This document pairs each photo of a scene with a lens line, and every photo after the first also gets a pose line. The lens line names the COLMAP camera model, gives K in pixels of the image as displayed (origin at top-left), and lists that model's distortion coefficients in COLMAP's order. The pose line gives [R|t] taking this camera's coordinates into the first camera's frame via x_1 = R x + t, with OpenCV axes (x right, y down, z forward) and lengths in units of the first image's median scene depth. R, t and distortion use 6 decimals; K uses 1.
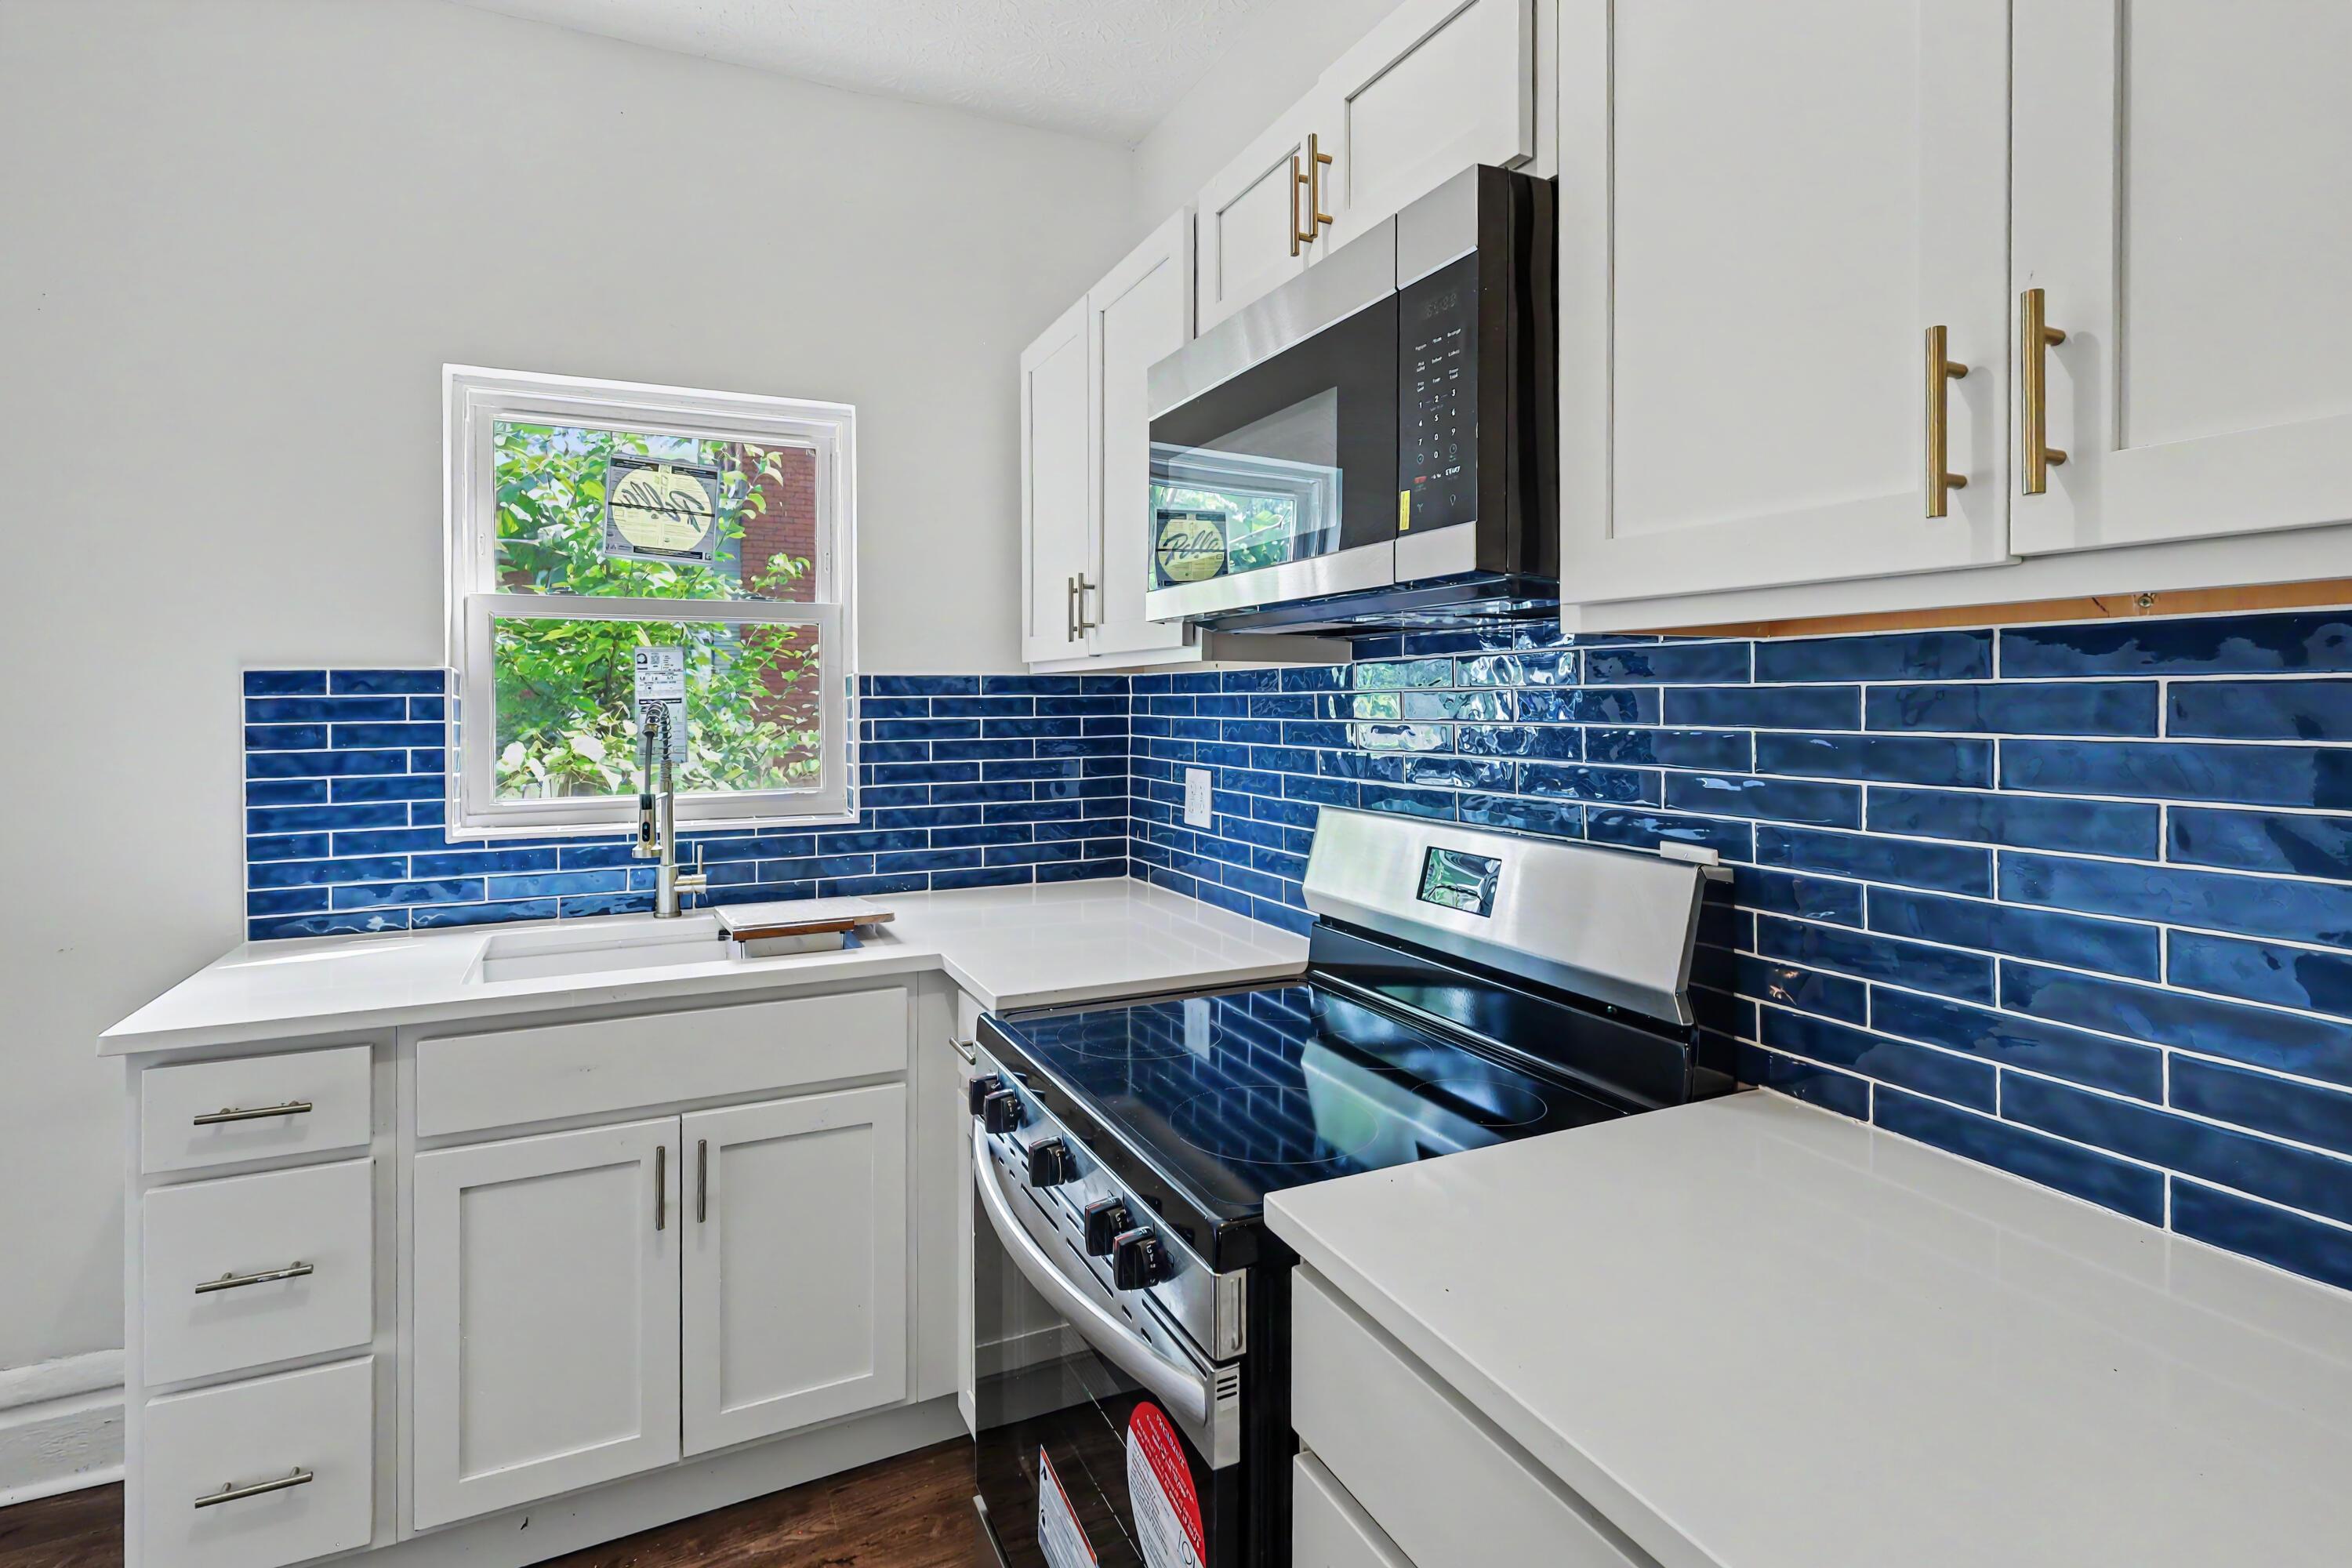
lens RADIAL K [[1144.8, 0, 1179.2], [0, 1144.8, 700.6], [0, 0, 1]] dist [-0.001377, 0.000220]
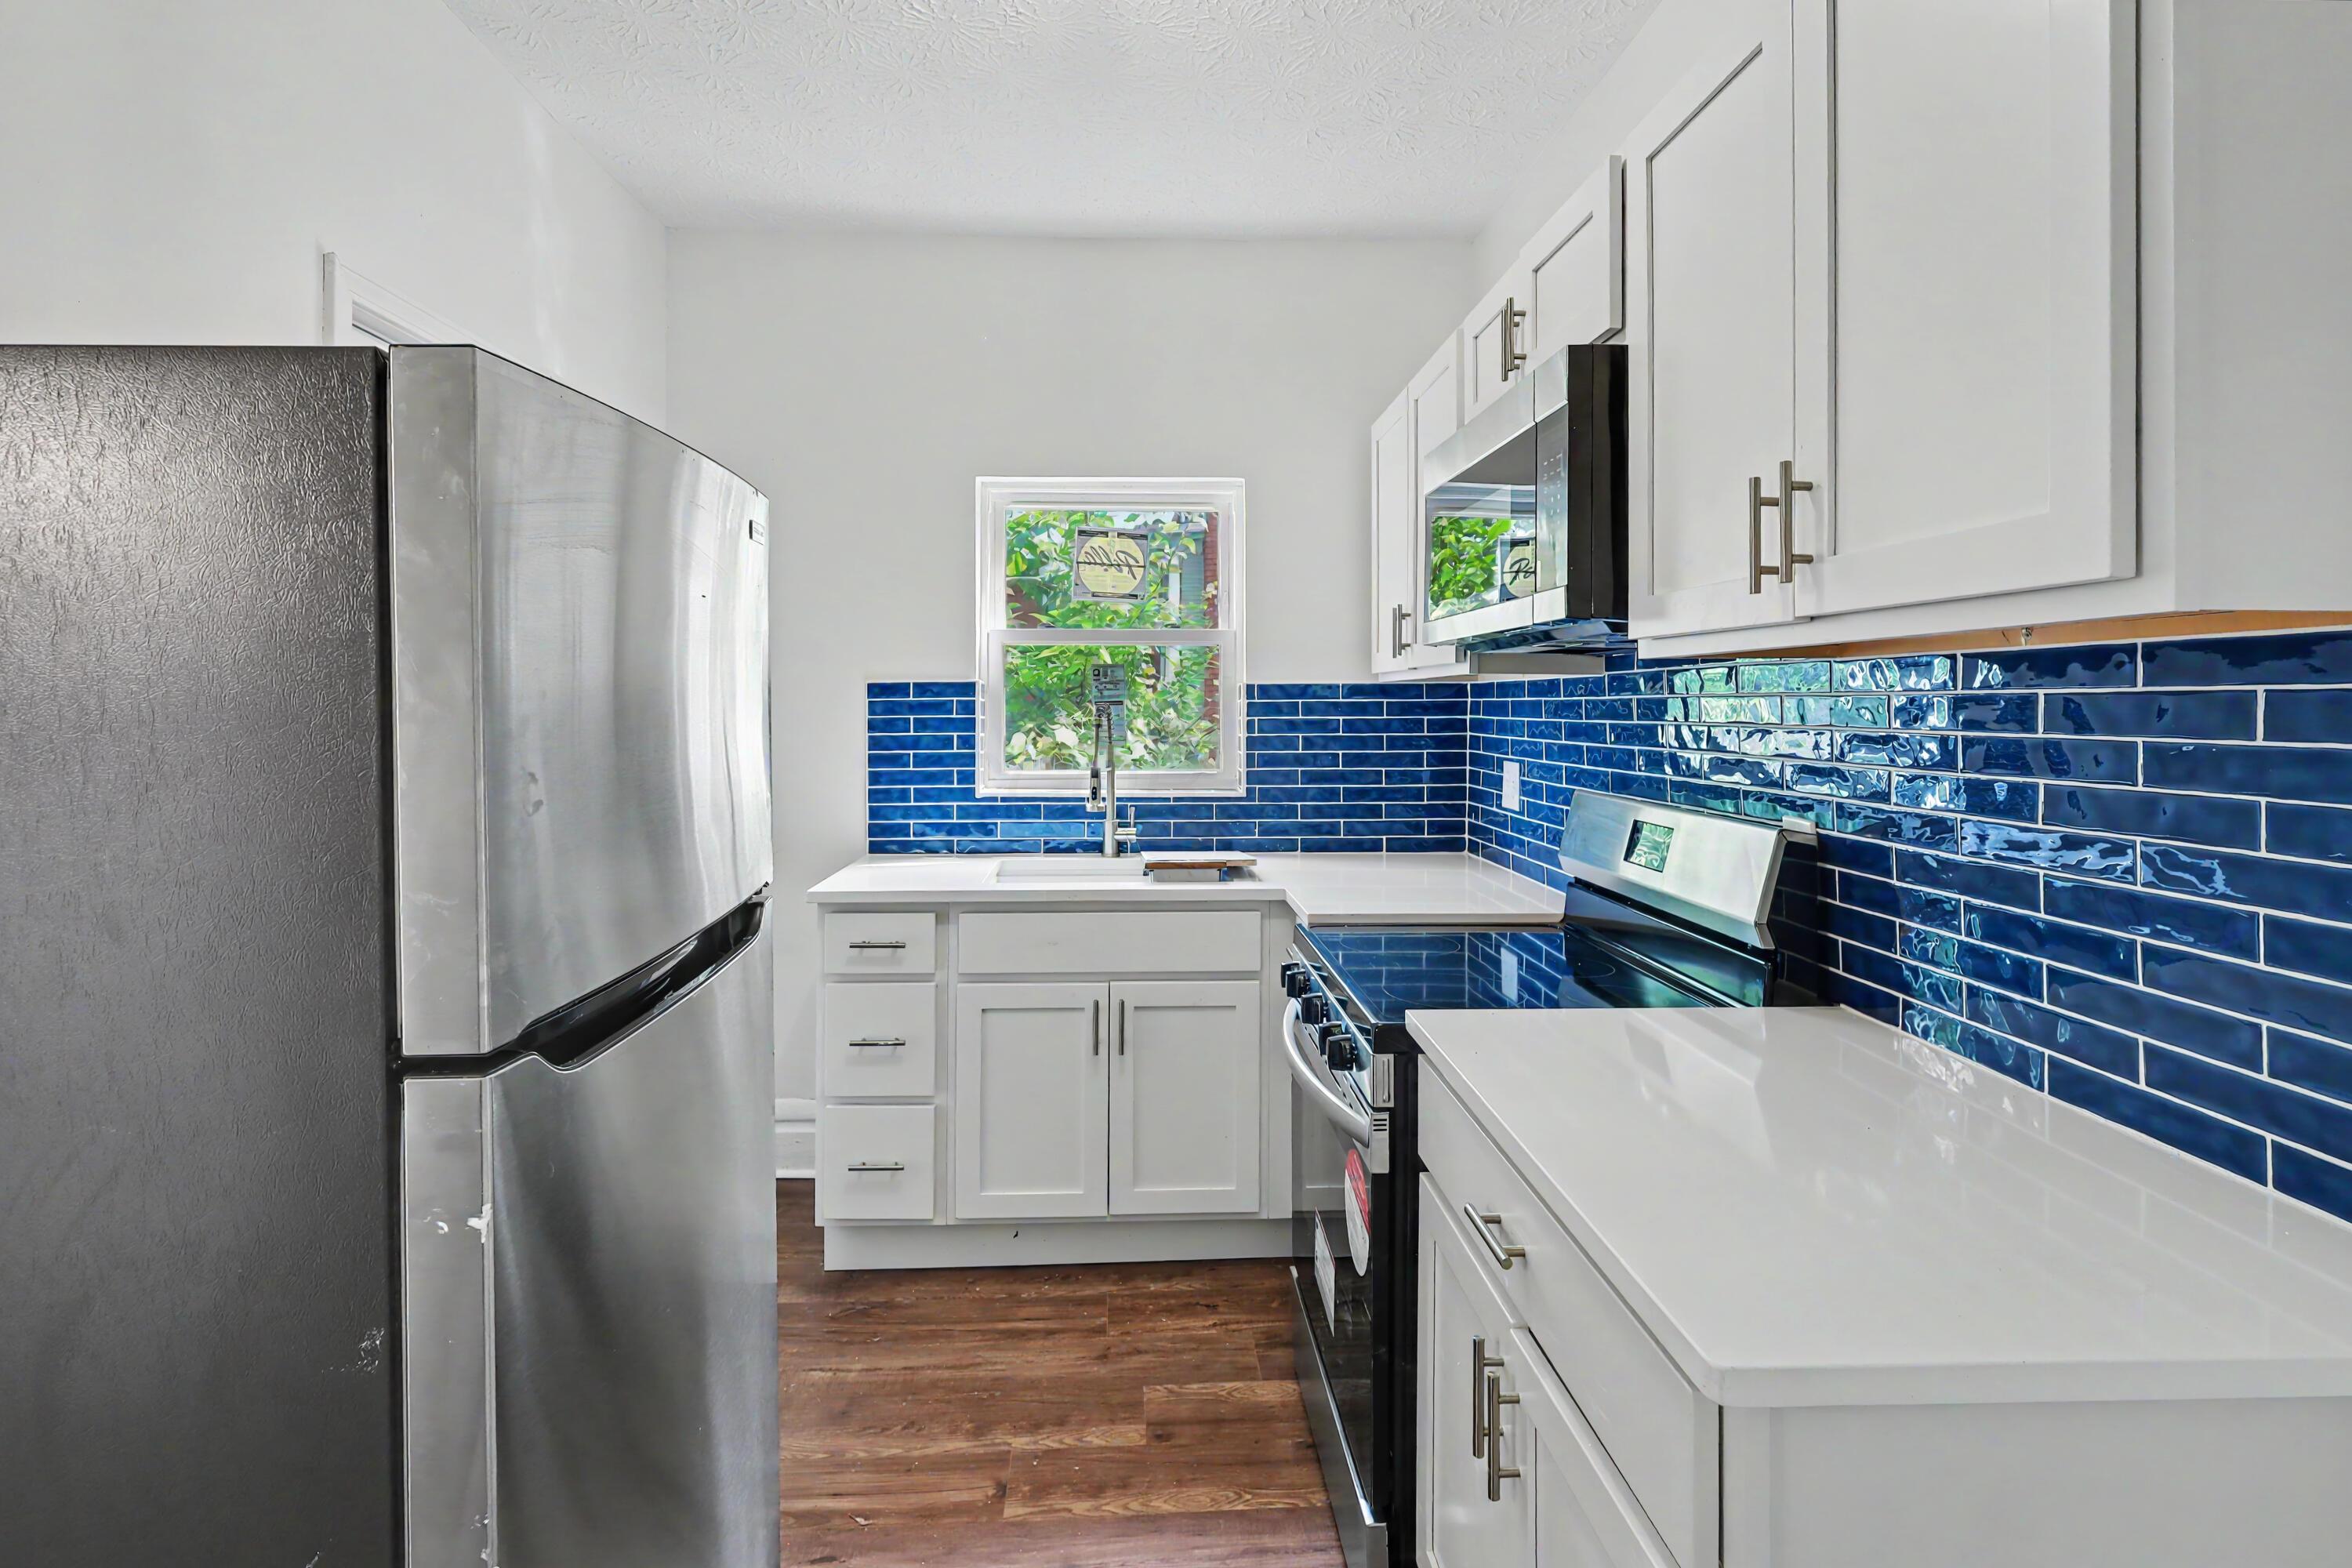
lens RADIAL K [[1167.2, 0, 1175.7], [0, 1167.2, 685.6], [0, 0, 1]] dist [0.000365, 0.001080]
pose [[0.920290, -0.002171, -0.391231, 0.201371], [-0.003819, 0.999887, -0.014531, -0.000600], [0.391219, 0.014867, 0.920178, -0.310691]]
